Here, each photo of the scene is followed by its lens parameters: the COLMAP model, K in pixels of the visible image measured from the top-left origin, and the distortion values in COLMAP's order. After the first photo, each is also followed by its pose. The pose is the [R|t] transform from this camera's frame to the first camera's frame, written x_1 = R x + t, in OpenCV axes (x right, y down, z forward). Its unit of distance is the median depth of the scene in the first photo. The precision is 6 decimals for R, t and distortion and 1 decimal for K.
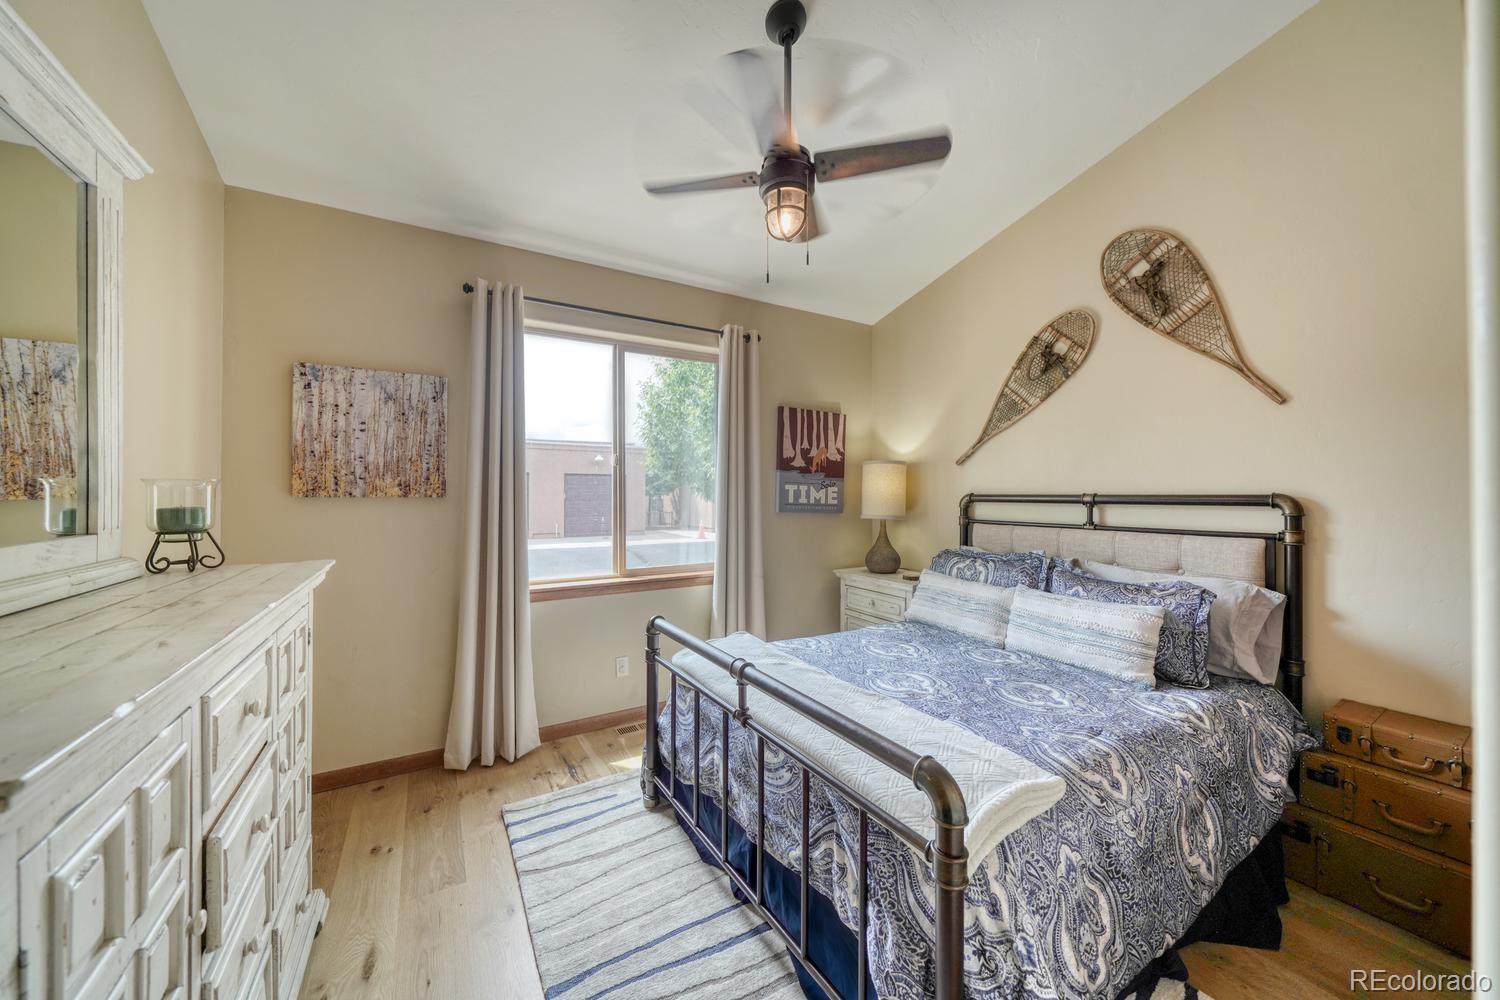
lens RADIAL K [[516.4, 0, 739.7], [0, 516.4, 496.0], [0, 0, 1]] dist [-0.006260, 0.000194]
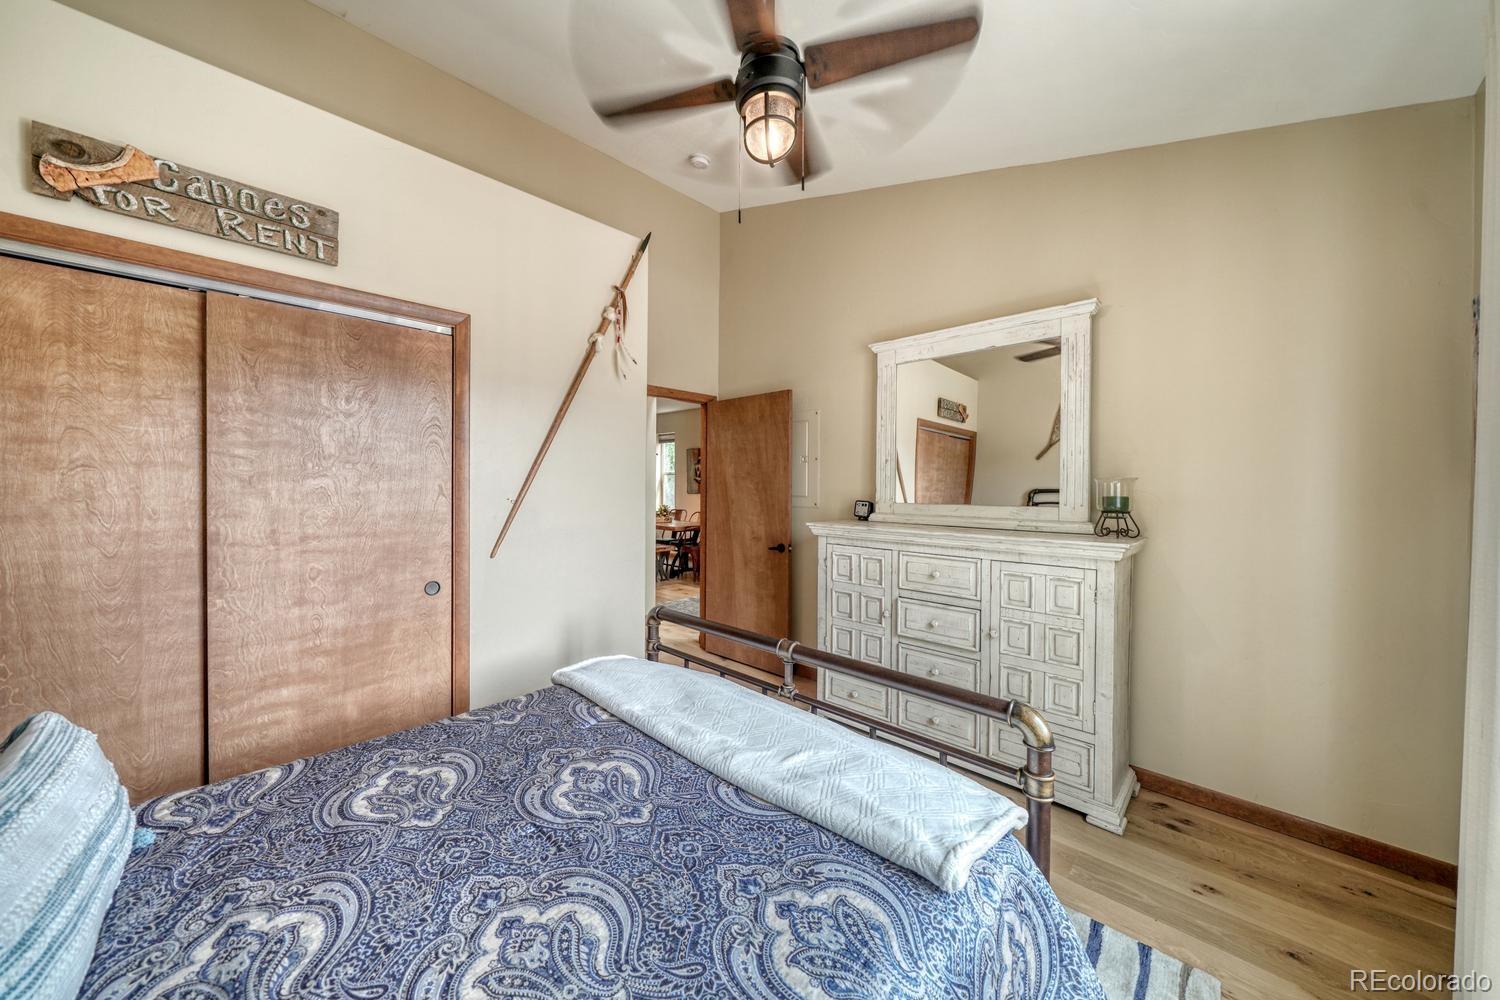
lens RADIAL K [[516.4, 0, 739.7], [0, 516.4, 496.0], [0, 0, 1]] dist [-0.006260, 0.000194]
pose [[-0.963936, -0.000405, -0.266133, 0.345057], [-0.005912, 0.999785, 0.019889, -0.000705], [0.266068, 0.020745, -0.963731, 1.769927]]
